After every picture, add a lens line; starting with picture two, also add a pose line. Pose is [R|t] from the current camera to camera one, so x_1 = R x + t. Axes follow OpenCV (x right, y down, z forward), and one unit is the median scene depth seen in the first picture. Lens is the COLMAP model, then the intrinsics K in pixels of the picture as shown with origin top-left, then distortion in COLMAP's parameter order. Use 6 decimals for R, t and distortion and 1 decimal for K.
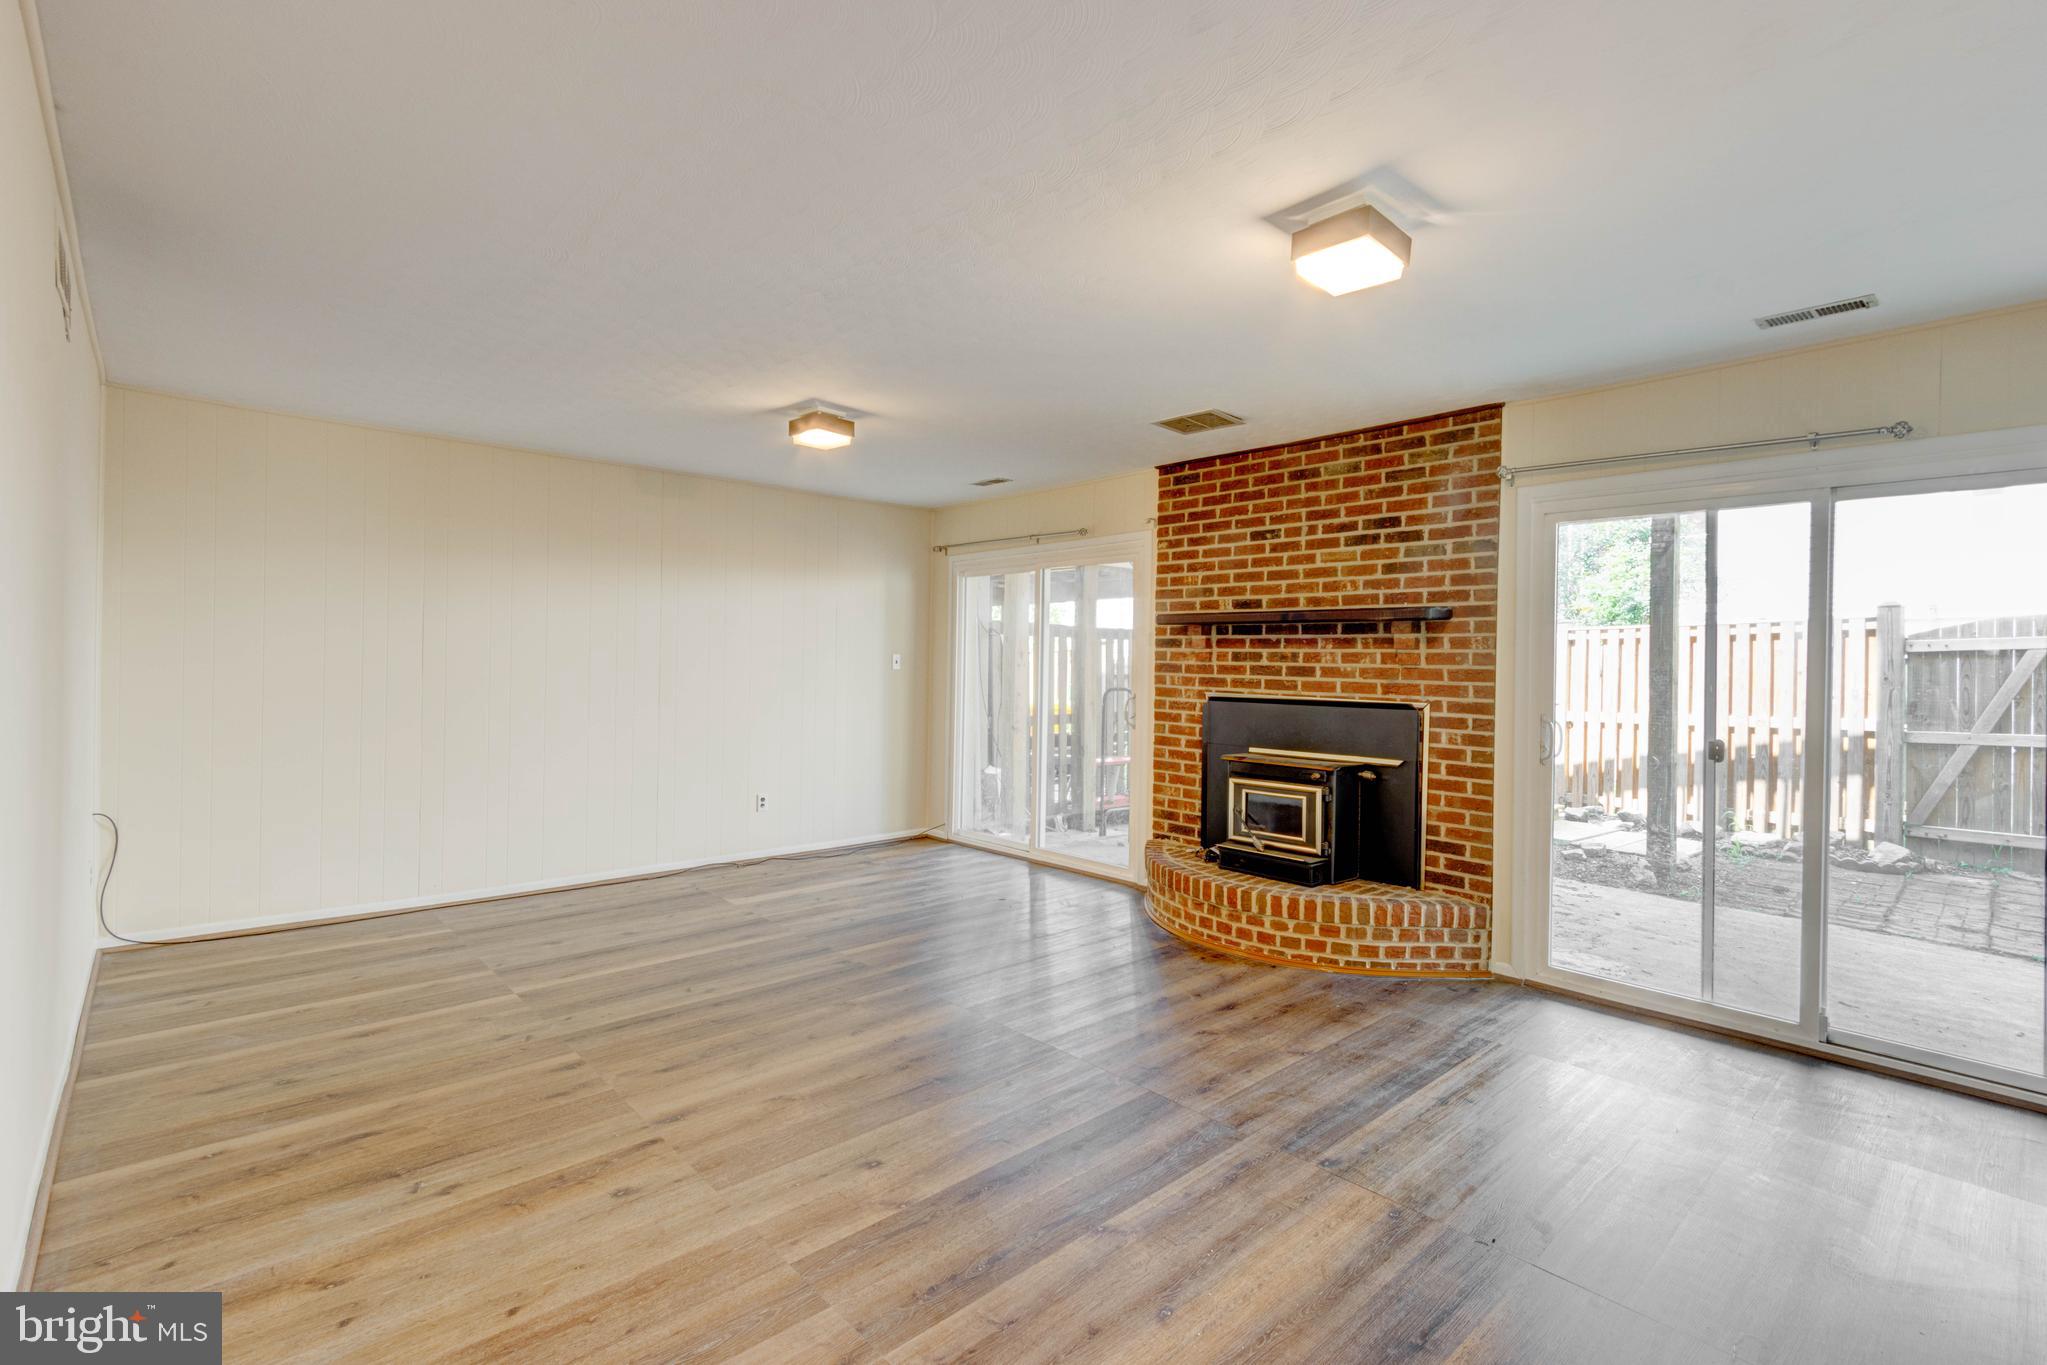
lens RADIAL K [[952.5, 0, 1018.4], [0, 952.5, 670.3], [0, 0, 1]] dist [-0.003704, -0.000823]
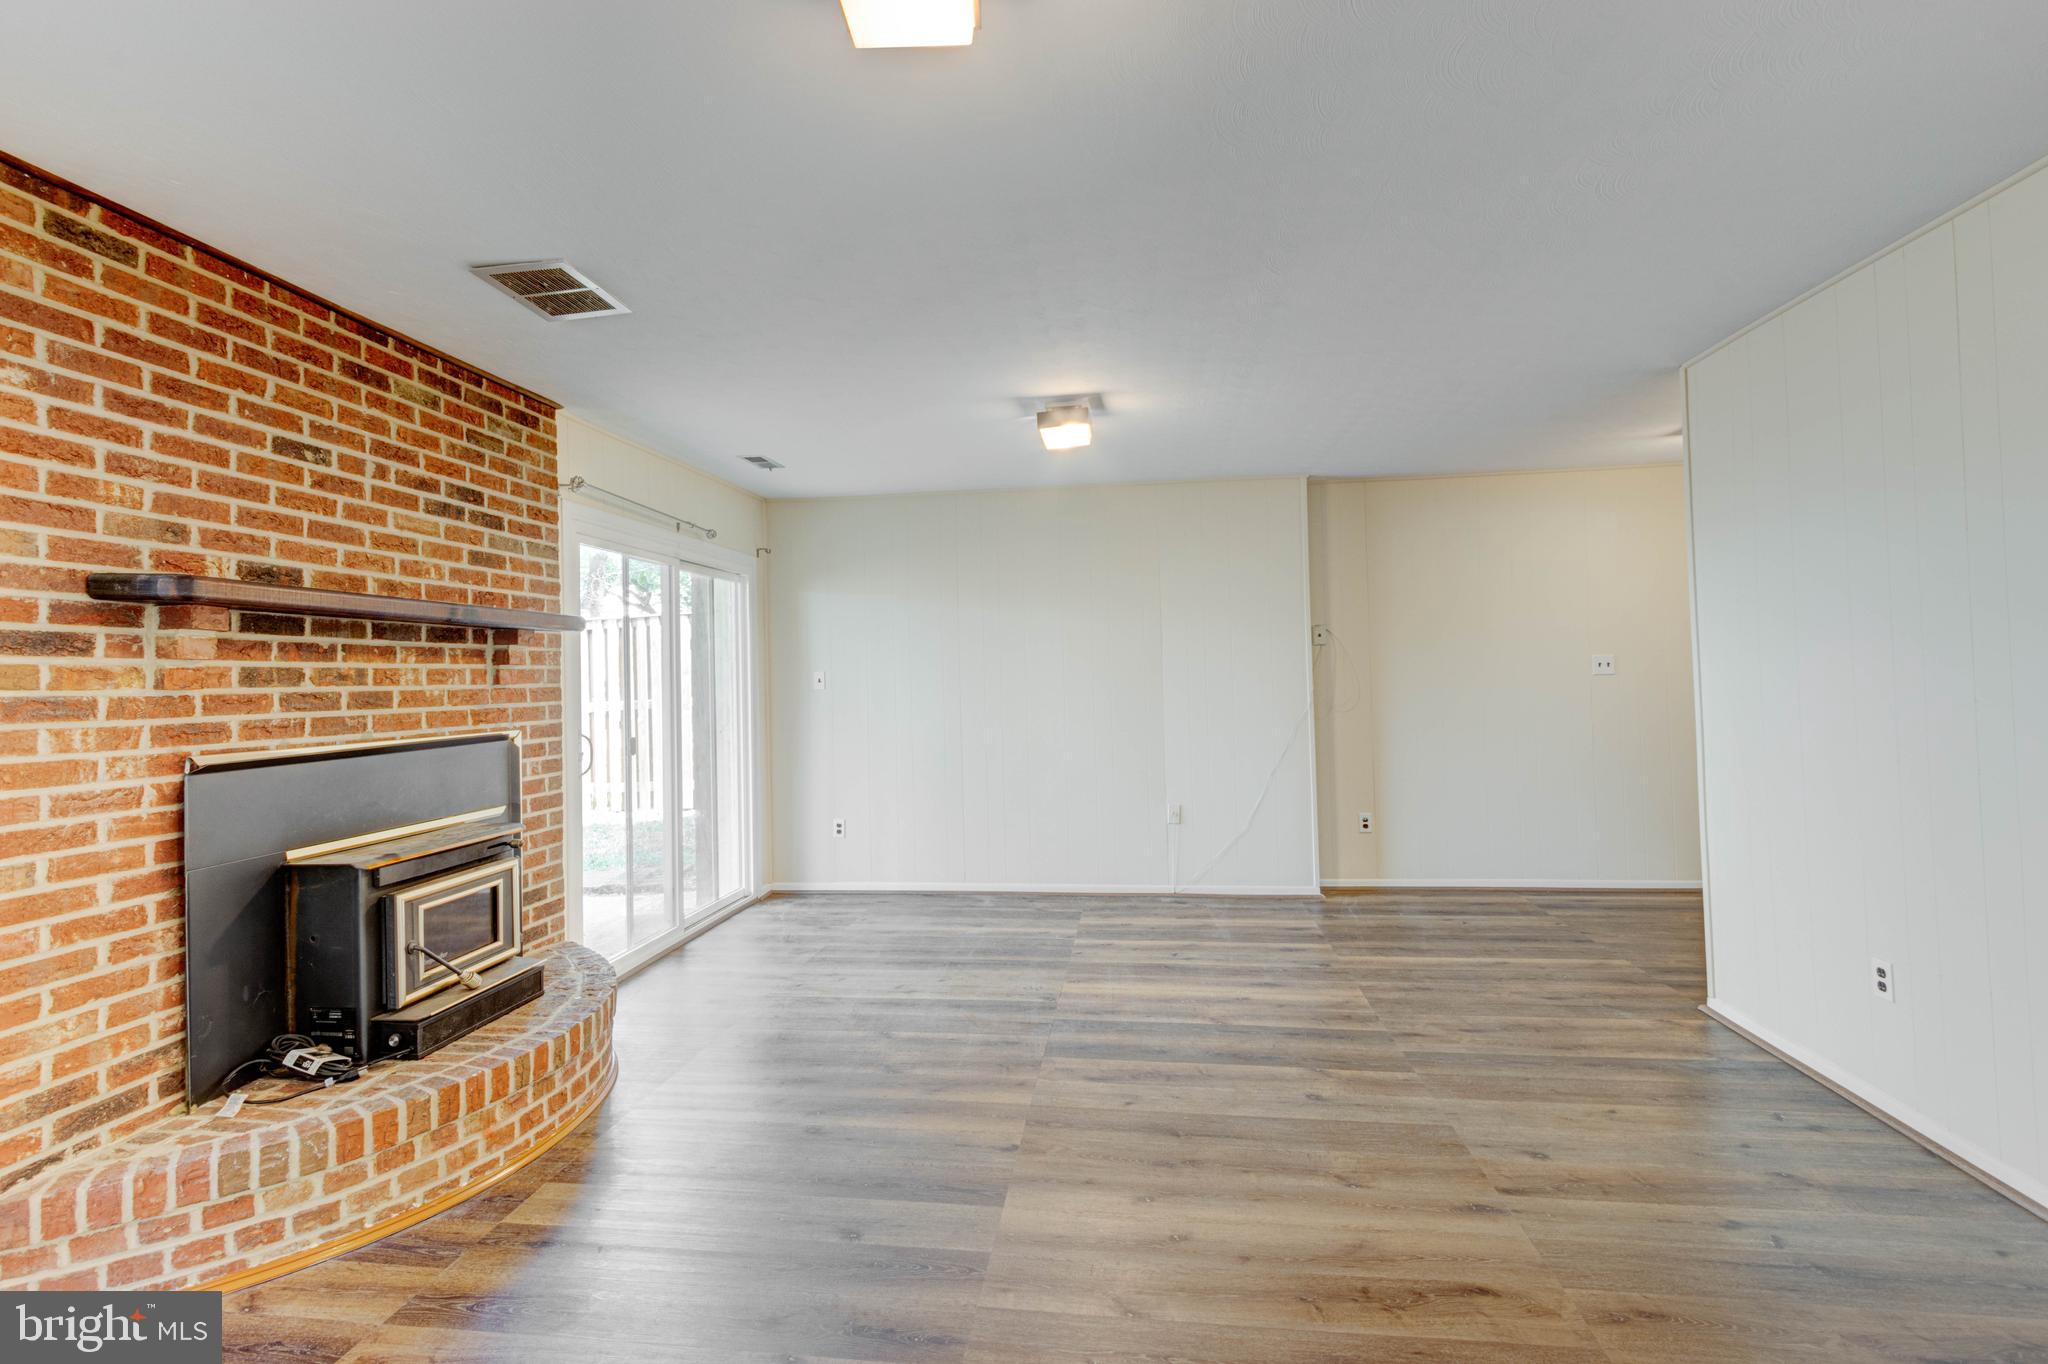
lens RADIAL K [[953.0, 0, 1018.9], [0, 953.0, 669.8], [0, 0, 1]] dist [-0.003704, -0.000823]
pose [[-0.655081, 0.003312, 0.755551, -0.432866], [0.018431, 0.999763, 0.011597, -0.017581], [-0.755334, 0.021522, -0.654987, 1.093151]]
